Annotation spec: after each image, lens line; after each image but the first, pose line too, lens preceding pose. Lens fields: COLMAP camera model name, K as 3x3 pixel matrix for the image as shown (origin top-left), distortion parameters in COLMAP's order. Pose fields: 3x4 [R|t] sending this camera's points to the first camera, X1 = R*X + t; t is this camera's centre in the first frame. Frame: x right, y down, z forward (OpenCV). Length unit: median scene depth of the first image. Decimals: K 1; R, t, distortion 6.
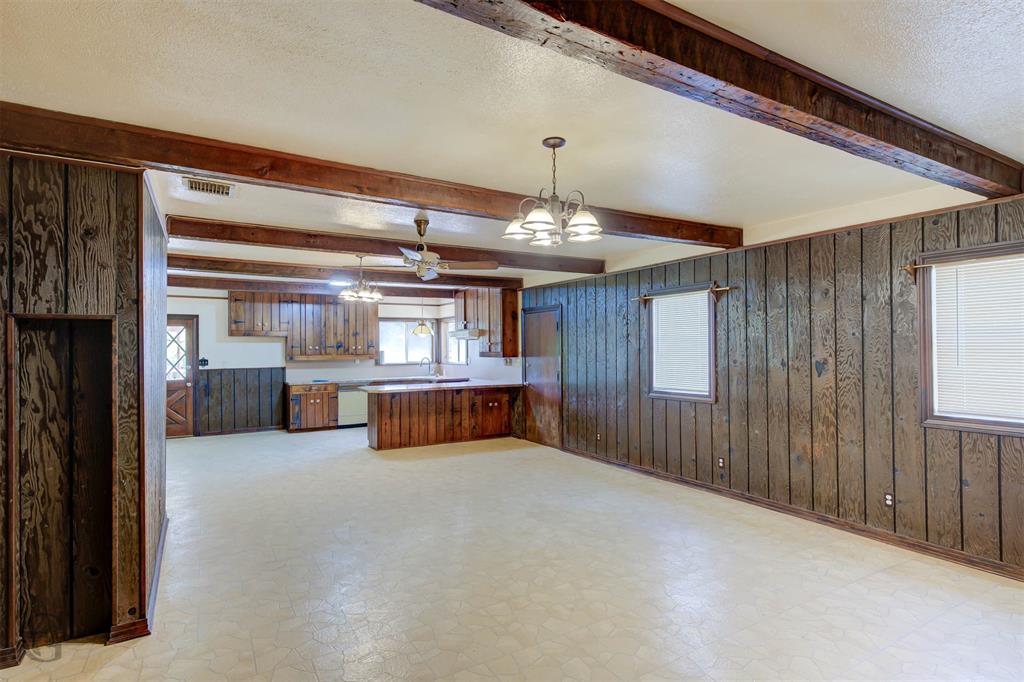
lens RADIAL K [[520.0, 0, 512.0], [0, 520.0, 341.0], [0, 0, 1]] dist [0.002164, 0.000209]
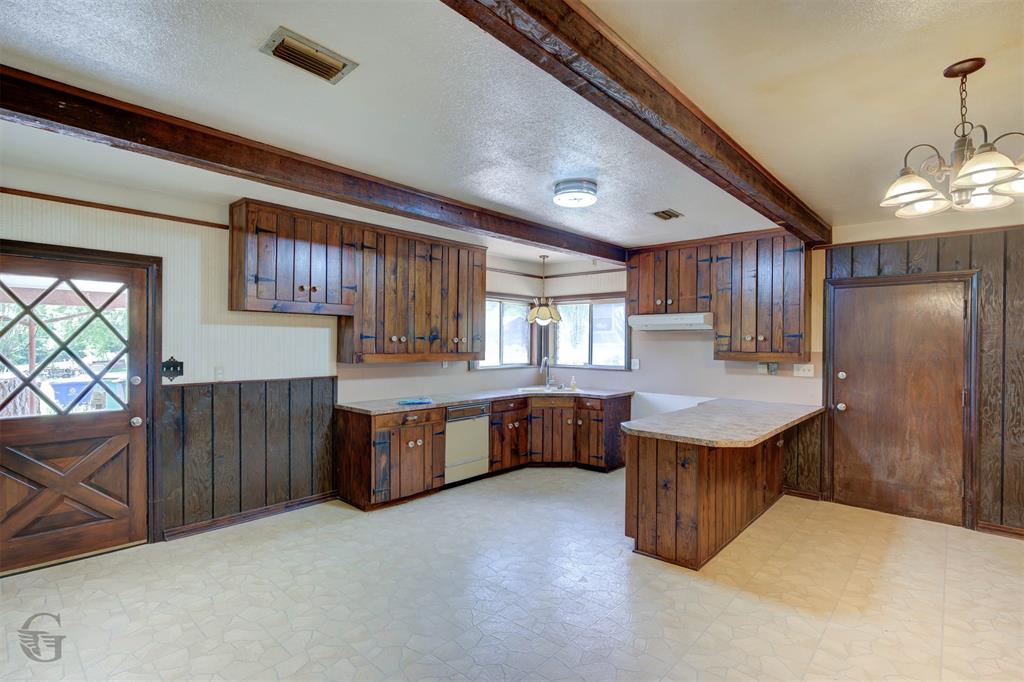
lens RADIAL K [[493.6, 0, 512.0], [0, 493.6, 341.0], [0, 0, 1]] dist [-0.003545, -0.000251]
pose [[0.953409, 0.016148, 0.301249, -0.430059], [-0.018999, 0.999798, 0.006536, 0.009596], [-0.301083, -0.011955, 0.953523, 0.502806]]
